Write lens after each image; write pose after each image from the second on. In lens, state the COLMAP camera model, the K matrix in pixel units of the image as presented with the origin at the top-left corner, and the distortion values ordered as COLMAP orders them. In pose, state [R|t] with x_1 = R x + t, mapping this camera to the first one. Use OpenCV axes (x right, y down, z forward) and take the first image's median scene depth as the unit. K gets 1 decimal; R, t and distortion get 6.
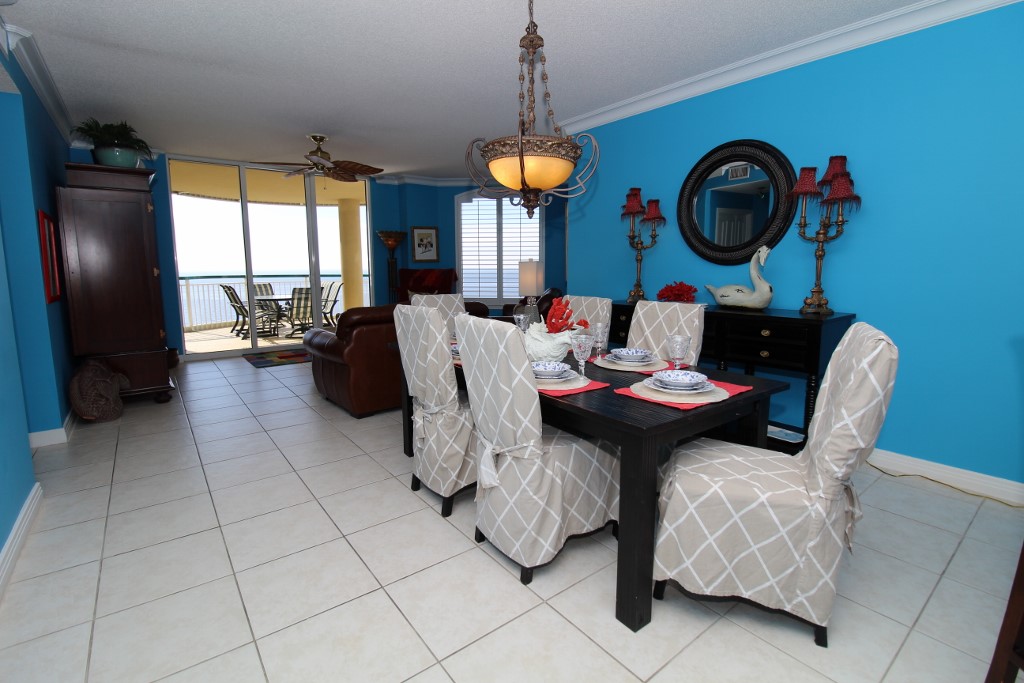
lens RADIAL K [[477.2, 0, 517.5], [0, 477.2, 331.7], [0, 0, 1]] dist [-0.000916, -0.008684]
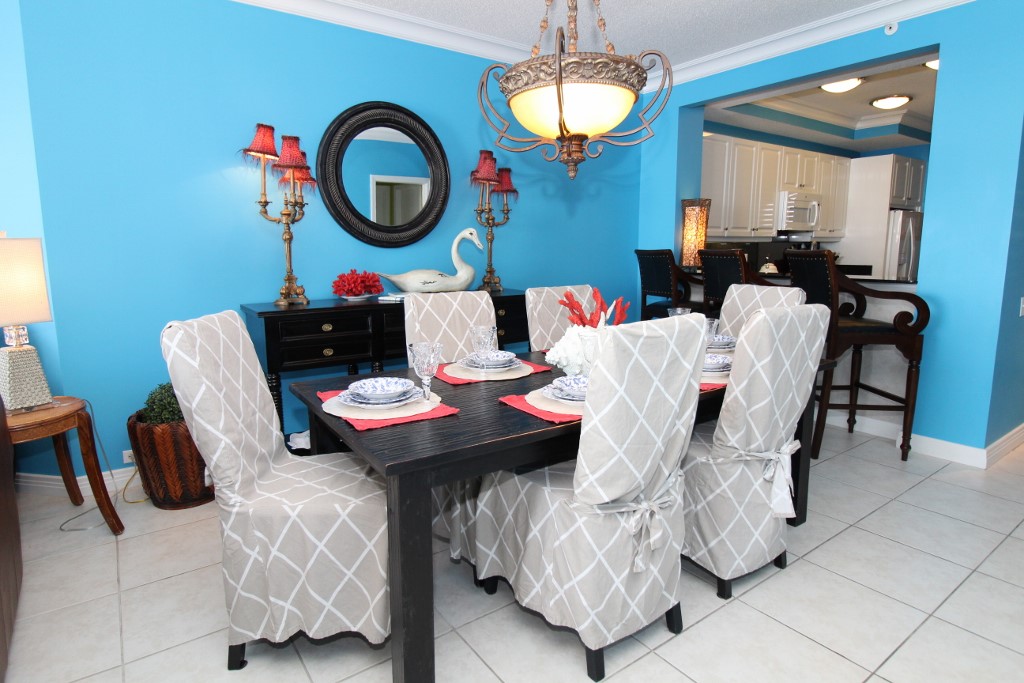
lens RADIAL K [[566.1, 0, 507.1], [0, 566.1, 328.9], [0, 0, 1]] dist [-0.003984, 0.001656]
pose [[0.045224, -0.134645, 0.989861, -0.257139], [0.145178, 0.981242, 0.126840, -0.043096], [-0.988372, 0.137970, 0.063923, 0.337948]]
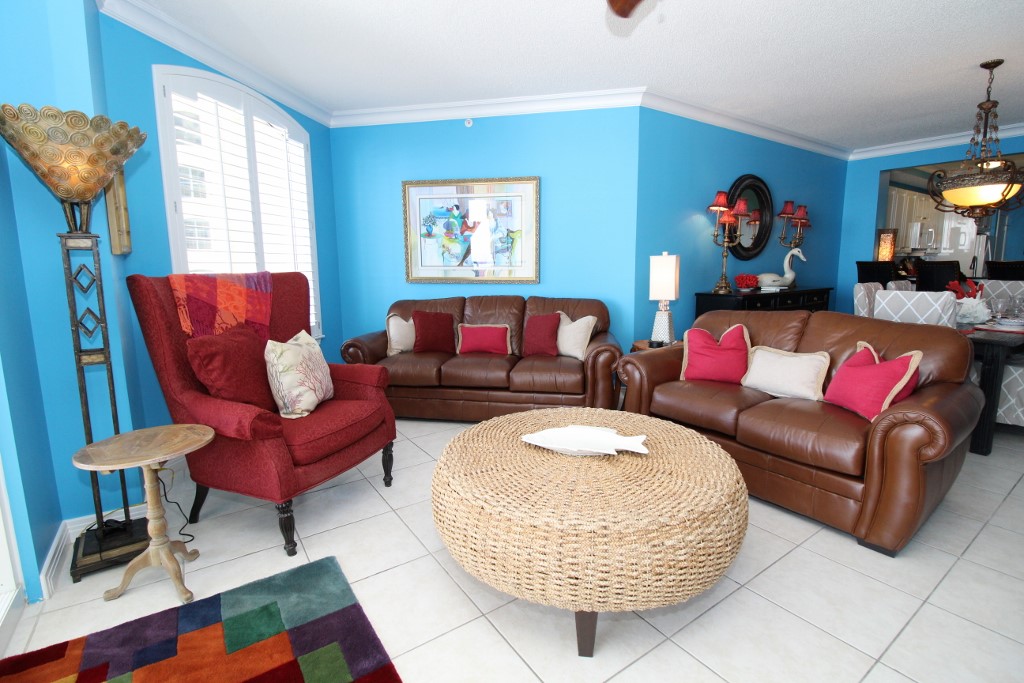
lens RADIAL K [[477.2, 0, 512.6], [0, 477.2, 334.7], [0, 0, 1]] dist [-0.000916, -0.008684]
pose [[0.067038, -0.142837, 0.987473, -0.487781], [0.148092, 0.980162, 0.131726, -0.099103], [-0.986699, 0.137406, 0.086861, 0.742247]]
